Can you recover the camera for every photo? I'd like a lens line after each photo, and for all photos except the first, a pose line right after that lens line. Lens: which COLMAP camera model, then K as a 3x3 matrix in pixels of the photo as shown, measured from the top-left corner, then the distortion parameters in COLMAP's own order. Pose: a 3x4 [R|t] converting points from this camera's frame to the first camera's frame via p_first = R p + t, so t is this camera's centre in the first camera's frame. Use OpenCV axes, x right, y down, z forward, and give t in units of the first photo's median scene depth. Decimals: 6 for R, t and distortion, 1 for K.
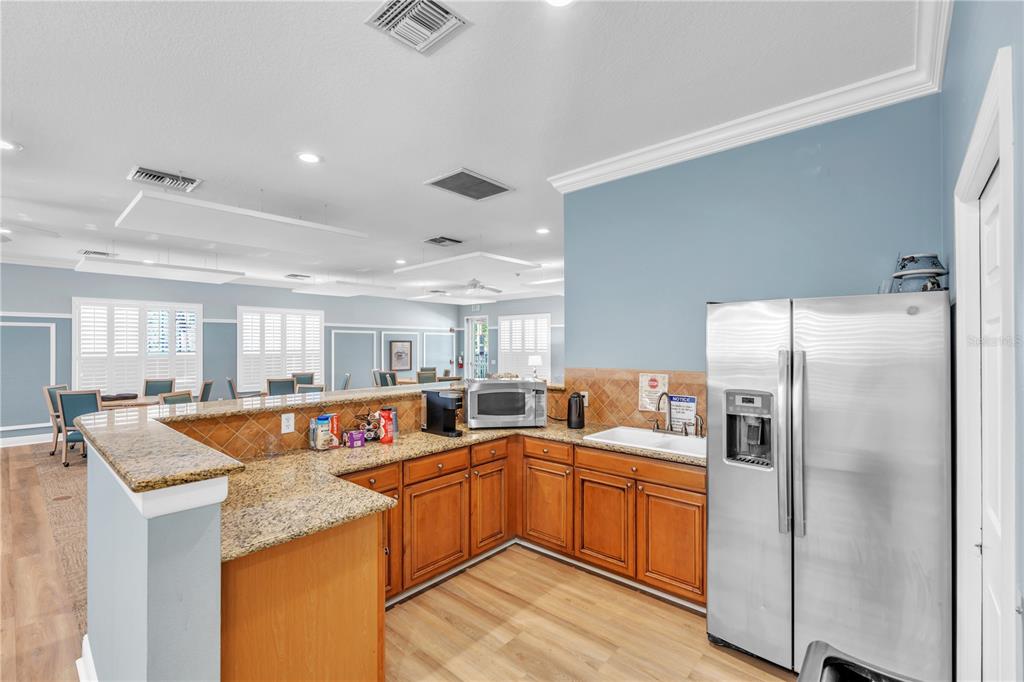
lens RADIAL K [[447.8, 0, 508.9], [0, 447.8, 344.4], [0, 0, 1]] dist [-0.000790, 0.000160]
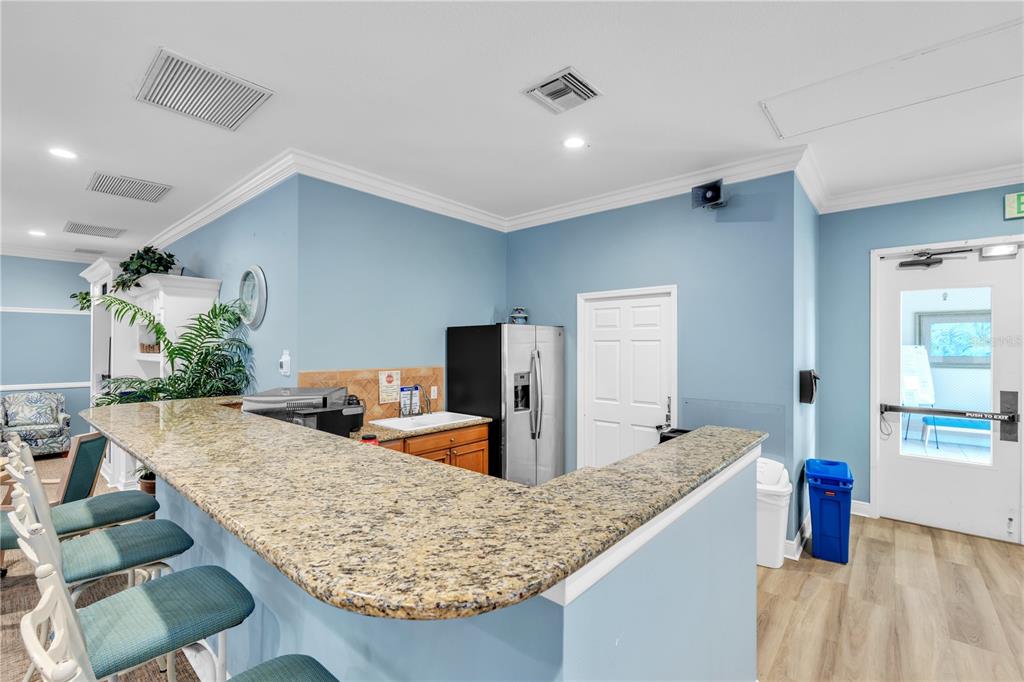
lens RADIAL K [[447.8, 0, 508.9], [0, 447.8, 344.4], [0, 0, 1]] dist [-0.000790, 0.000160]
pose [[-0.009442, 0.002607, 0.999952, -0.896582], [-0.007289, 0.999970, -0.002675, -0.004676], [-0.999929, -0.007313, -0.009423, 0.711355]]
